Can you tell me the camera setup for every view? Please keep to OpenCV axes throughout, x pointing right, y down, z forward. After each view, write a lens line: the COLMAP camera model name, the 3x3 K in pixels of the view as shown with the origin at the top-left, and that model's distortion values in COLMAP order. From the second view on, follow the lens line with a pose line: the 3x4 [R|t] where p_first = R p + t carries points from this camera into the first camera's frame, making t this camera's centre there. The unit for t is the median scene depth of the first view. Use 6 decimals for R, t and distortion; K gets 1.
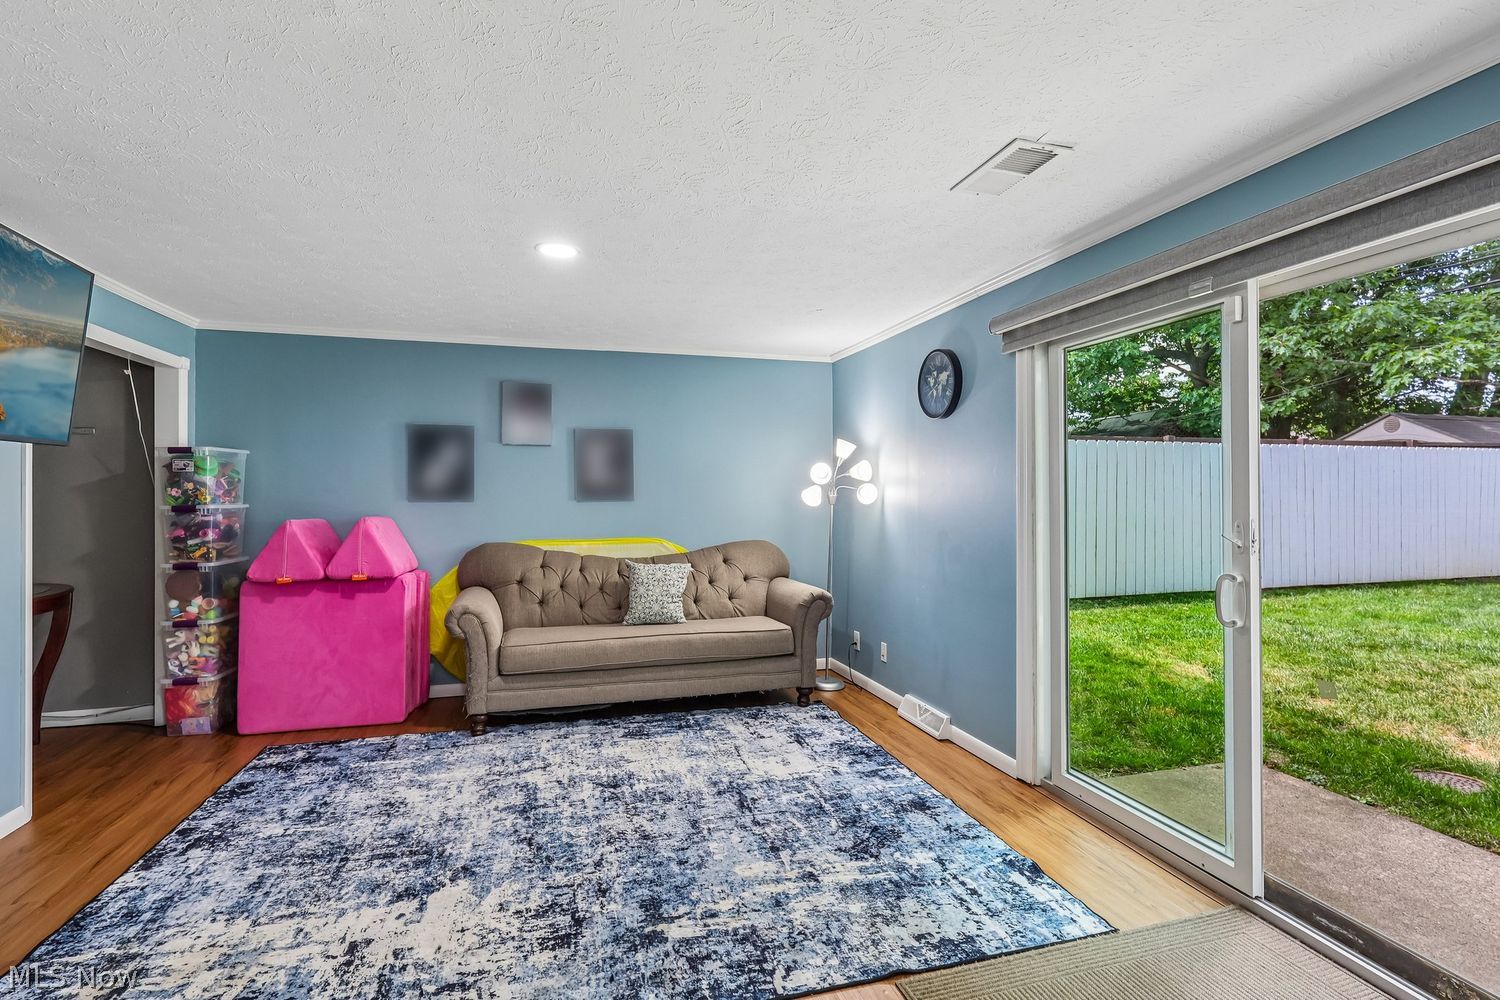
lens RADIAL K [[699.7, 0, 745.9], [0, 699.7, 490.5], [0, 0, 1]] dist [0.000092, 0.000318]
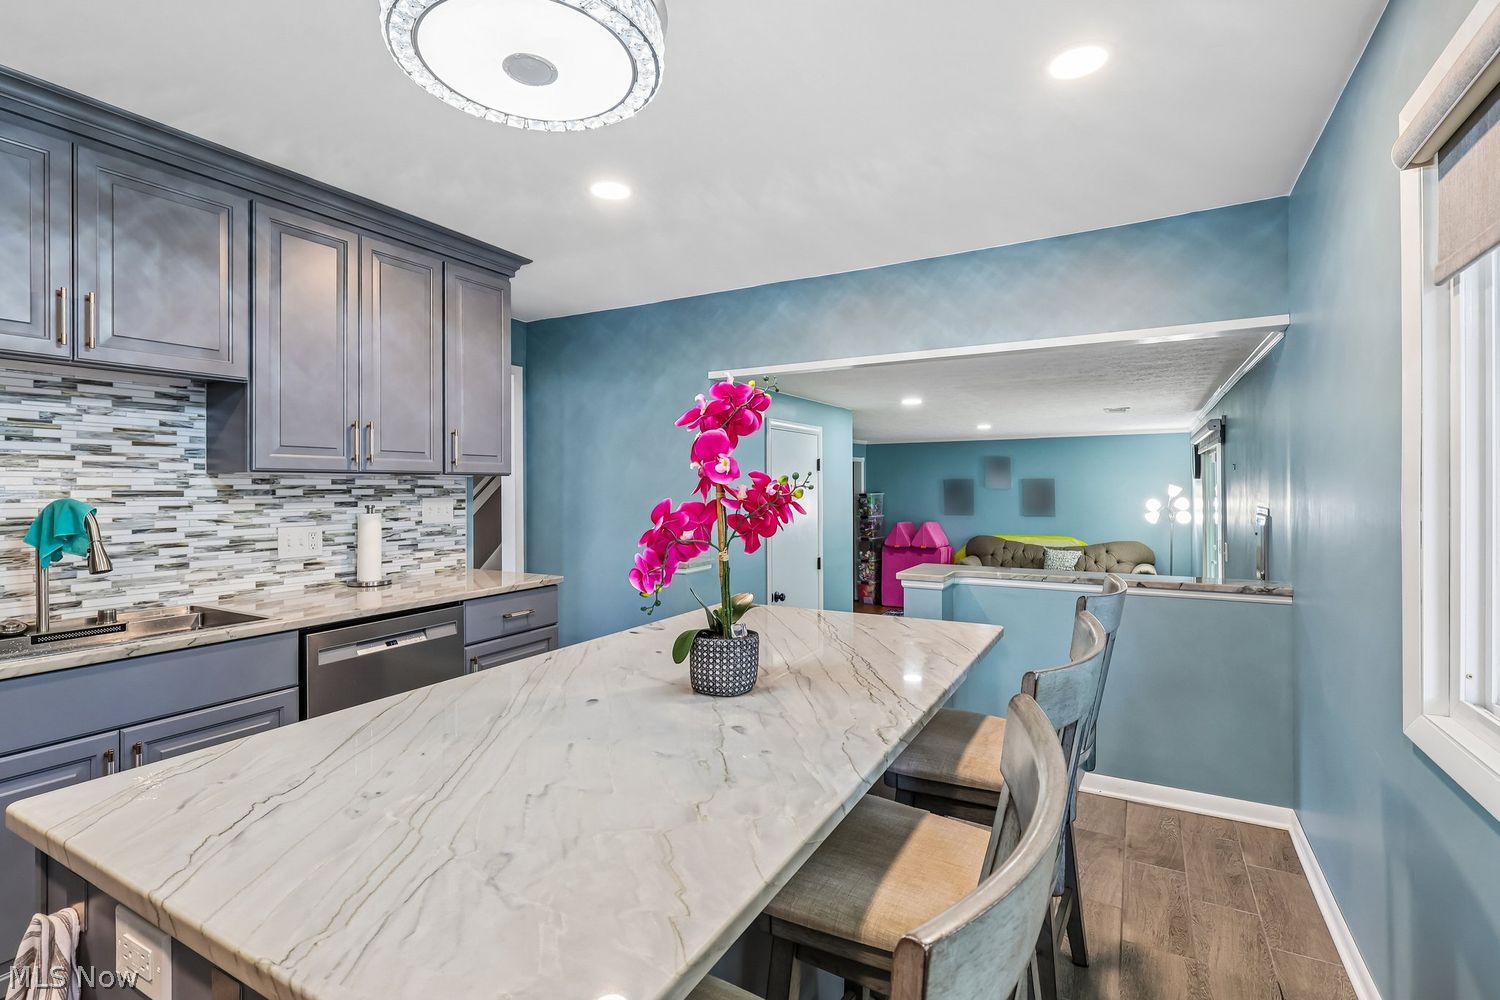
lens RADIAL K [[702.5, 0, 745.9], [0, 702.5, 483.6], [0, 0, 1]] dist [-0.001418, 0.000350]
pose [[0.702605, -0.004986, -0.711562, 0.772903], [0.006085, 0.999981, -0.000998, -0.100050], [0.711554, -0.003629, 0.702622, -1.184055]]
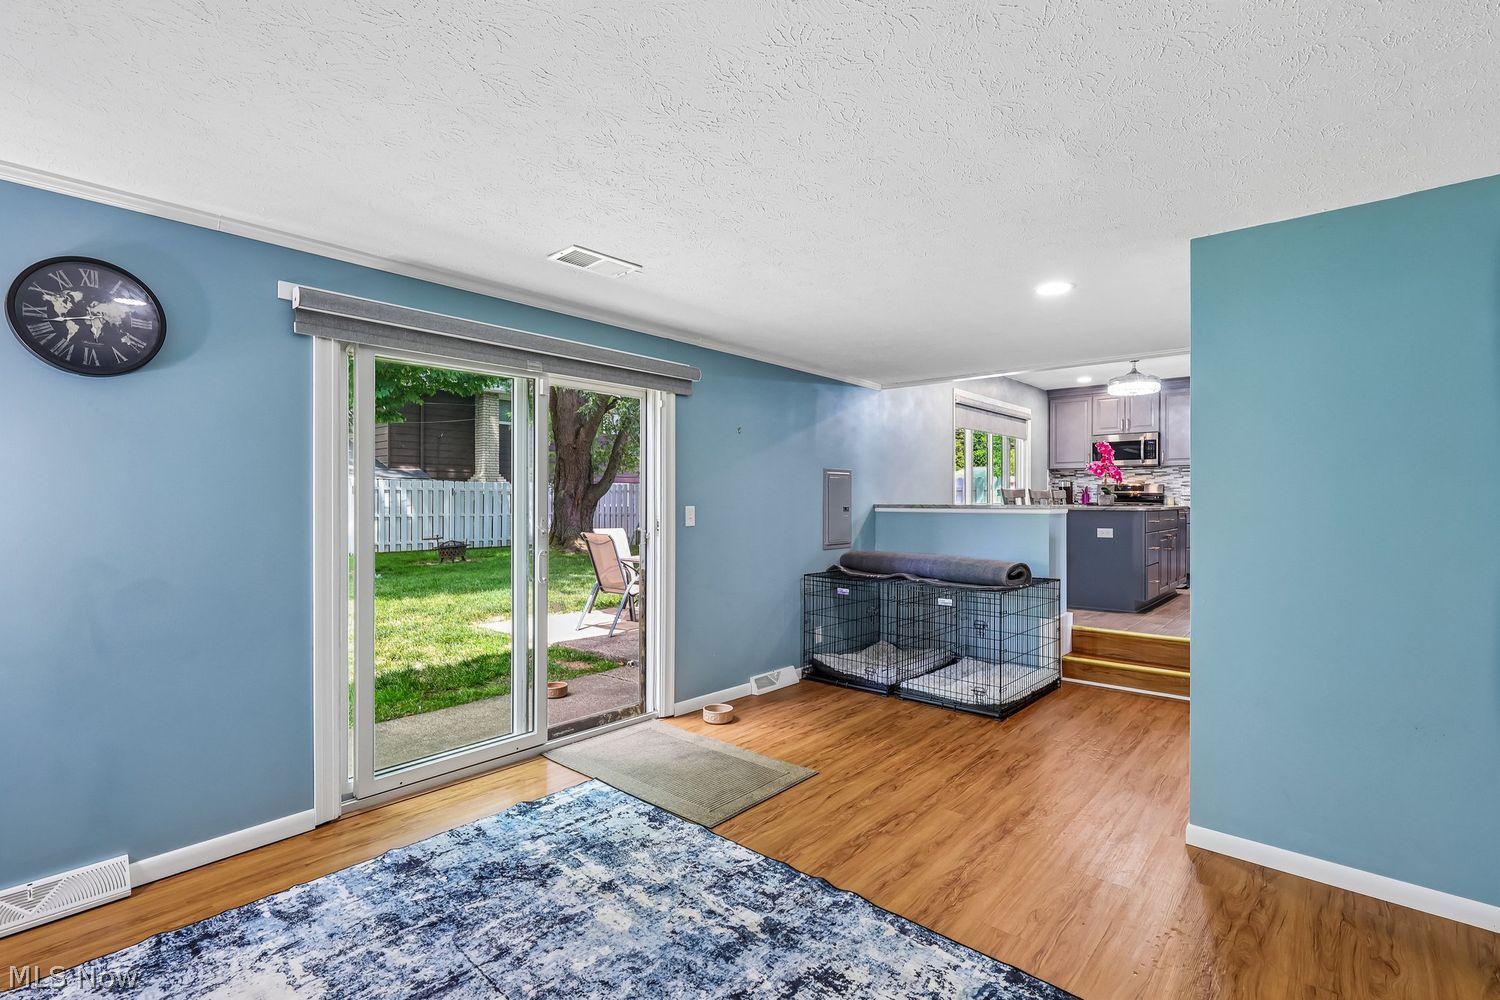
lens RADIAL K [[693.1, 0, 745.9], [0, 693.1, 501.2], [0, 0, 1]] dist [-0.000355, 0.000134]
pose [[-0.537688, -0.003492, 0.843137, -0.506886], [-0.005559, 0.999984, 0.000597, 0.001384], [-0.843125, -0.004366, -0.537699, 0.819946]]
